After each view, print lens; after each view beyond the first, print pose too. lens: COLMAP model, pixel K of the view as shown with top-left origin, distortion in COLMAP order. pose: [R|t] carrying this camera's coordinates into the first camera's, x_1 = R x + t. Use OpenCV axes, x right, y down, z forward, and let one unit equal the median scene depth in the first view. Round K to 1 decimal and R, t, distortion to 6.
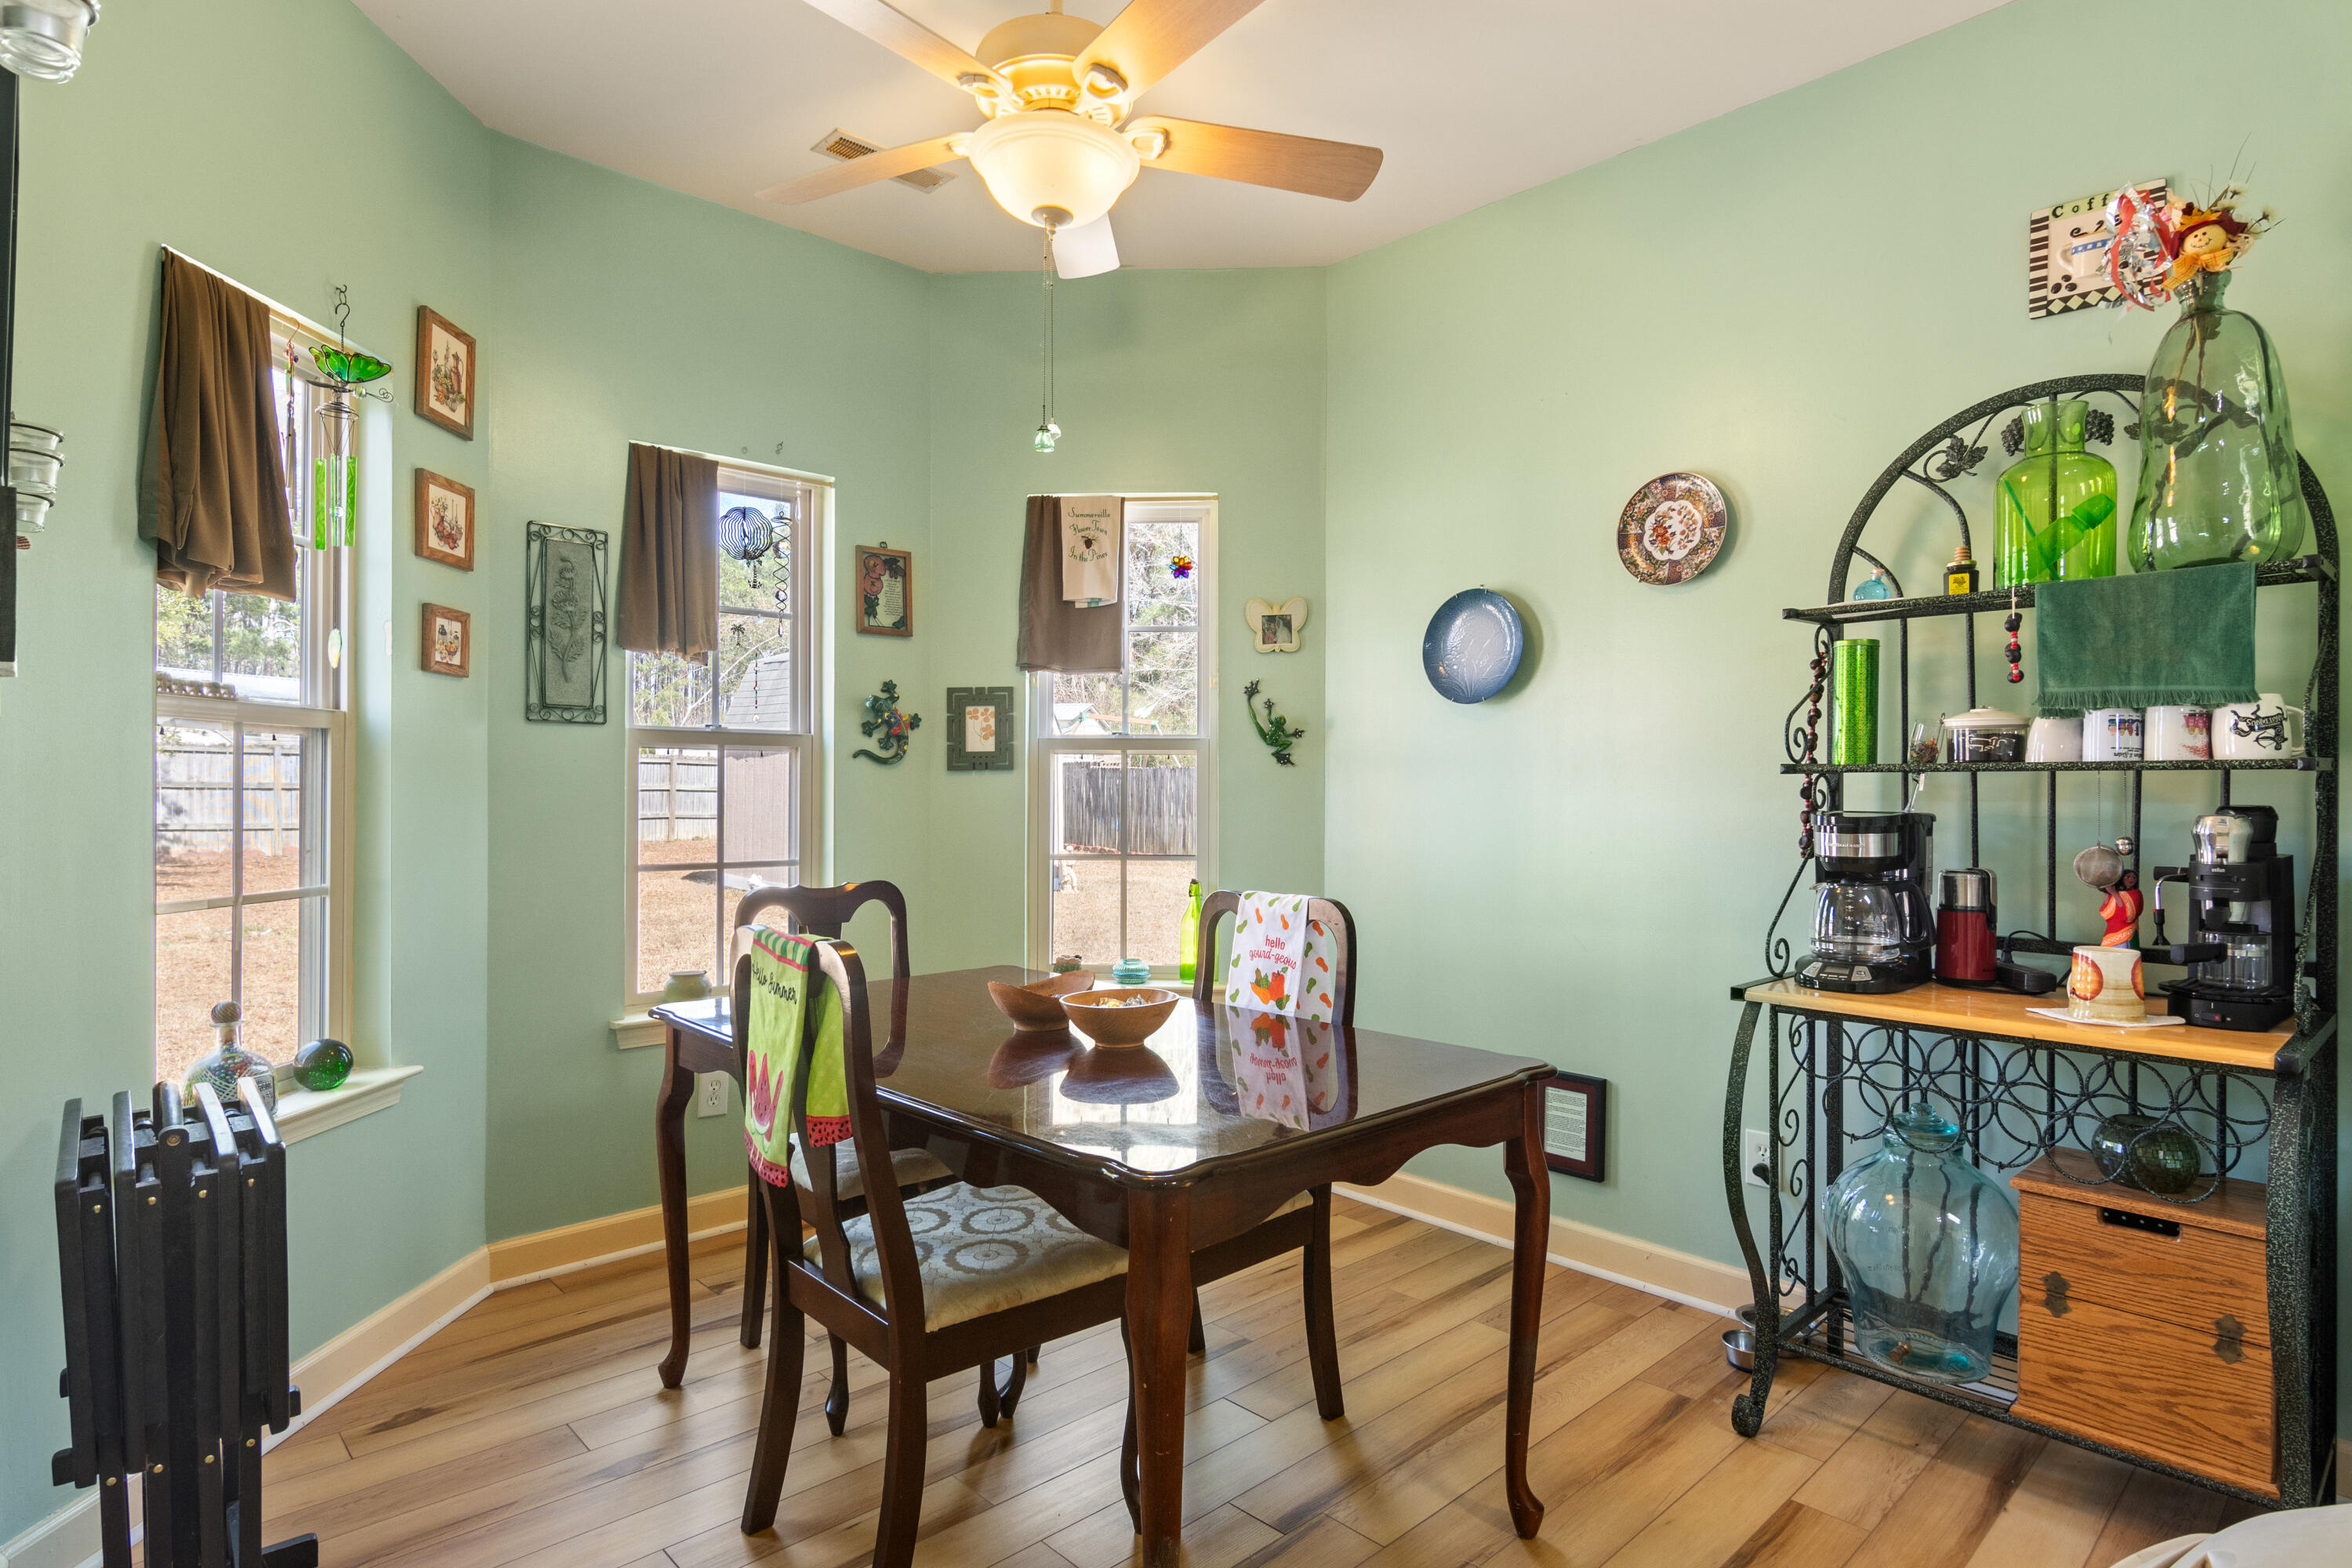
lens RADIAL K [[1245.6, 0, 1176.0], [0, 1245.6, 784.0], [0, 0, 1]] dist [0.000245, 0.000033]
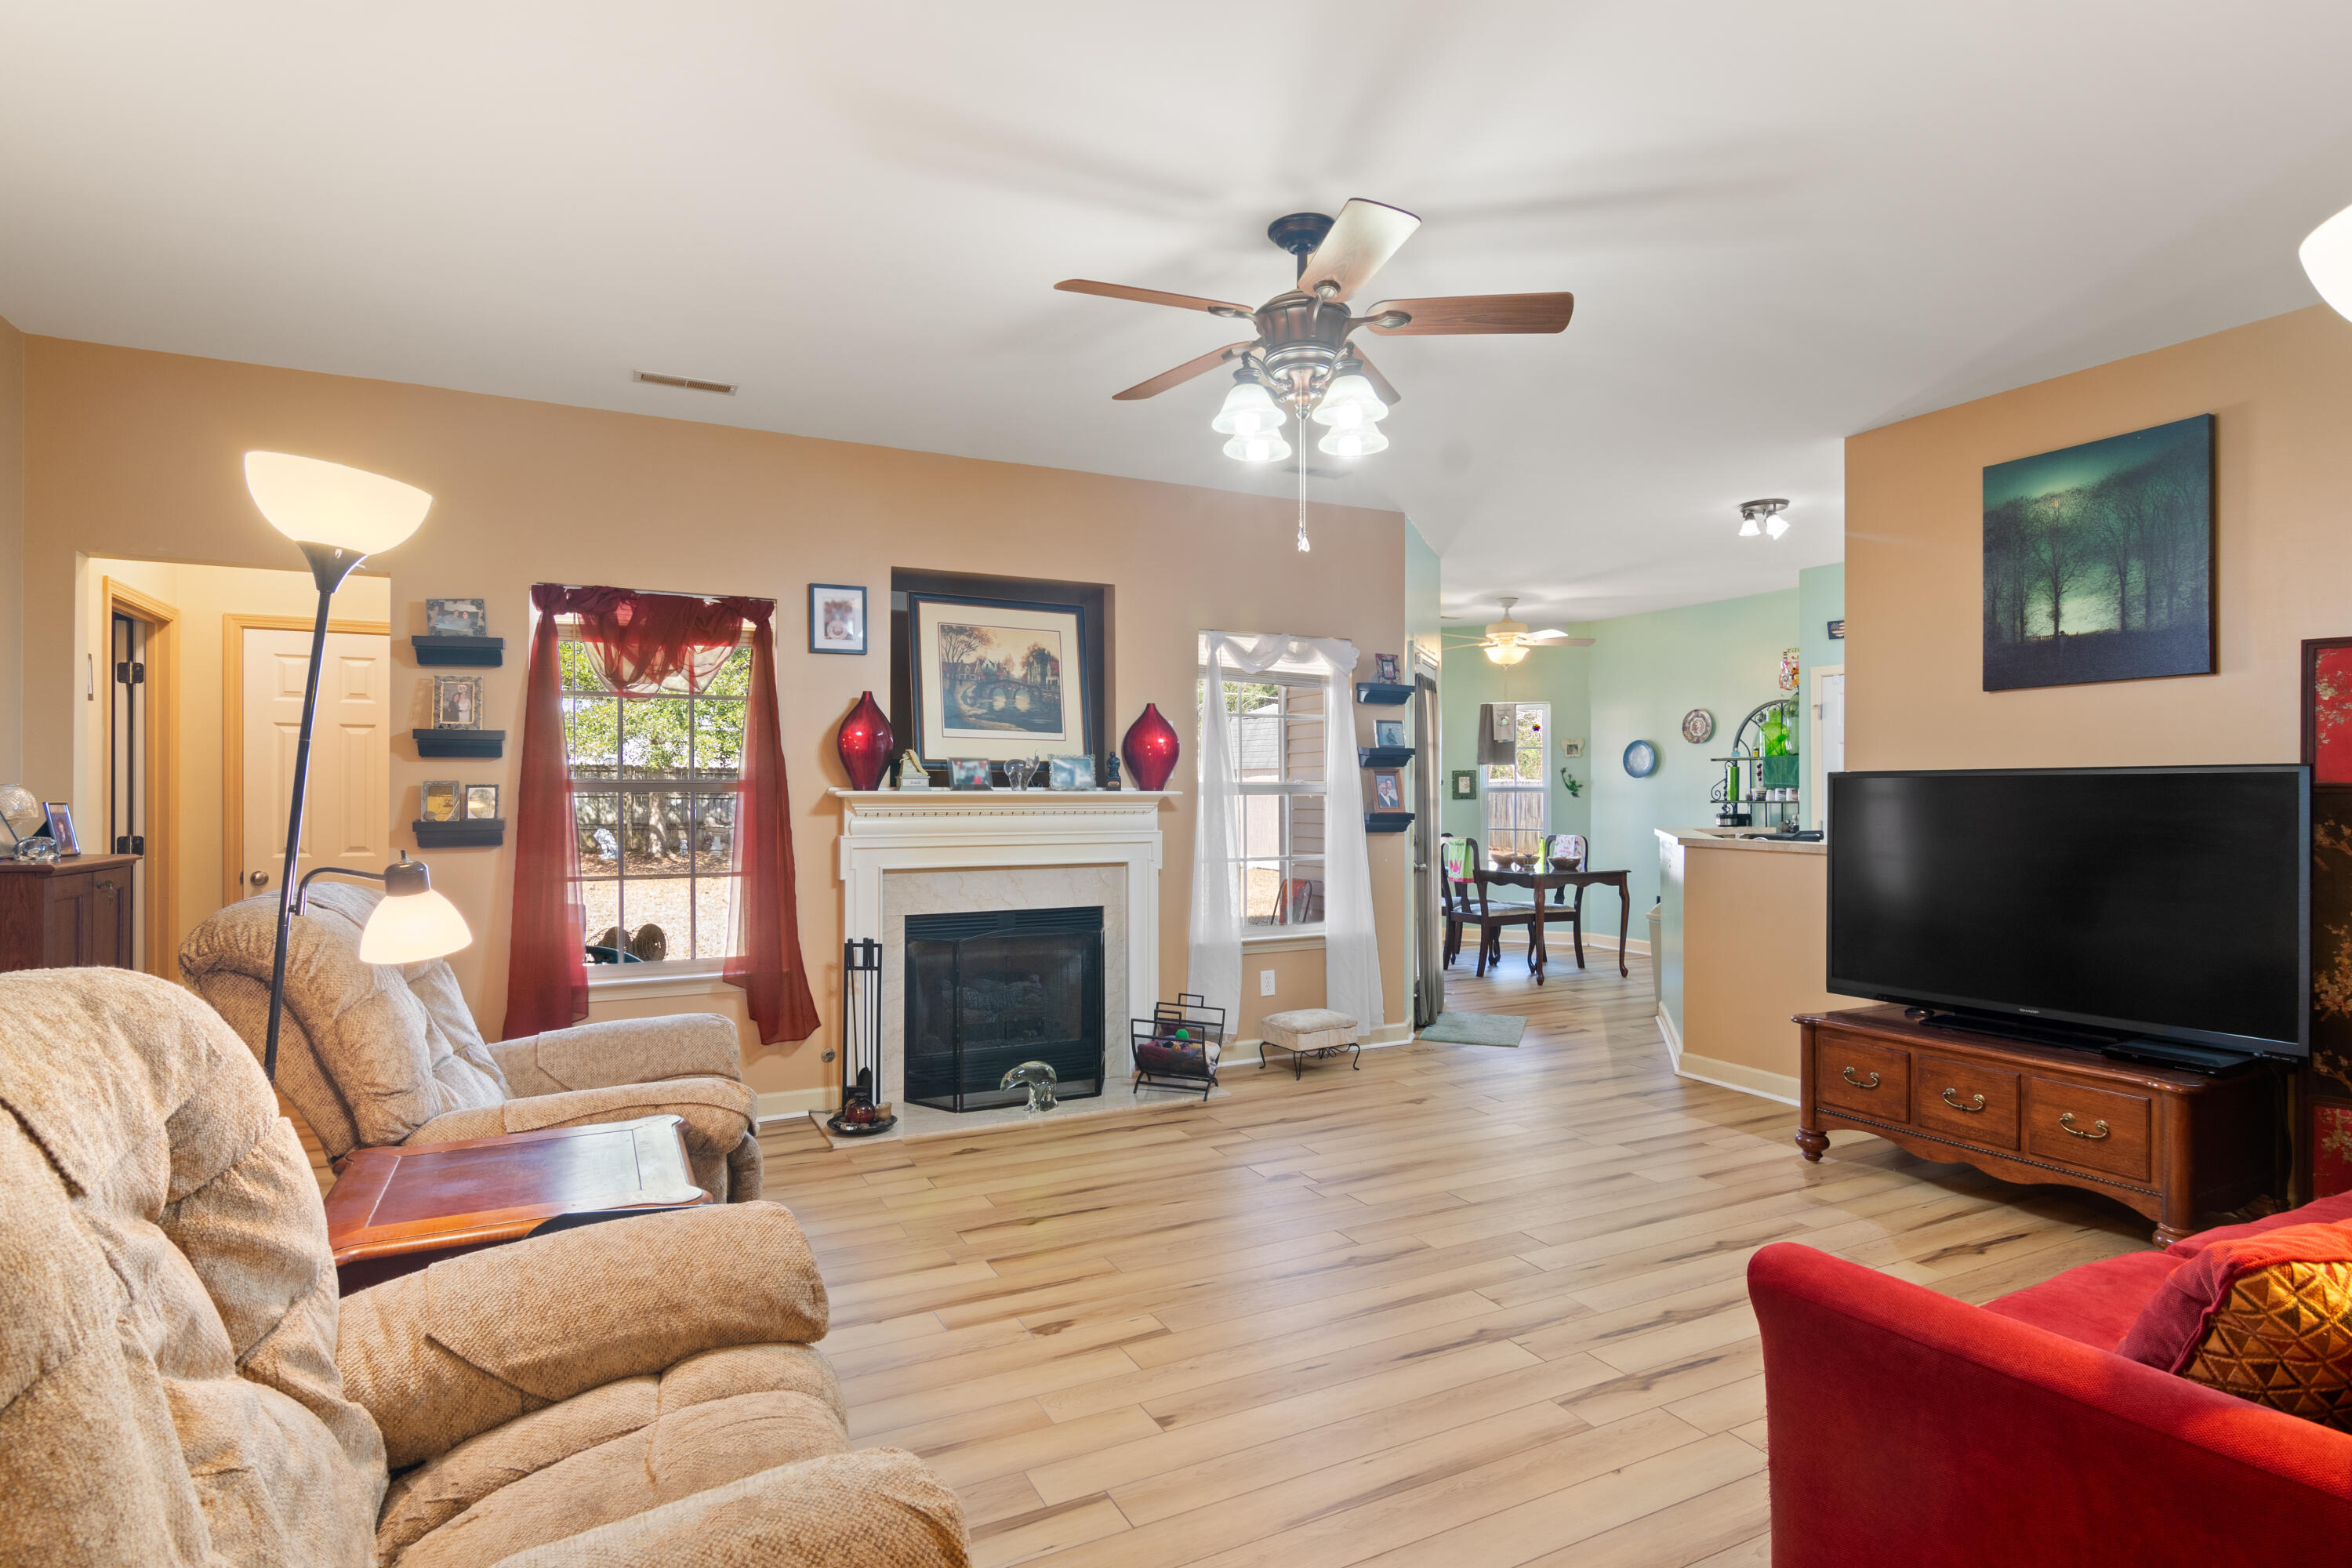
lens RADIAL K [[1172.7, 0, 1176.0], [0, 1172.7, 784.0], [0, 0, 1]] dist [-0.000513, -0.000066]
pose [[0.963439, 0.000812, -0.267926, -0.072523], [-0.003717, 0.999940, -0.010335, -0.015477], [0.267902, 0.010953, 0.963384, -1.835625]]
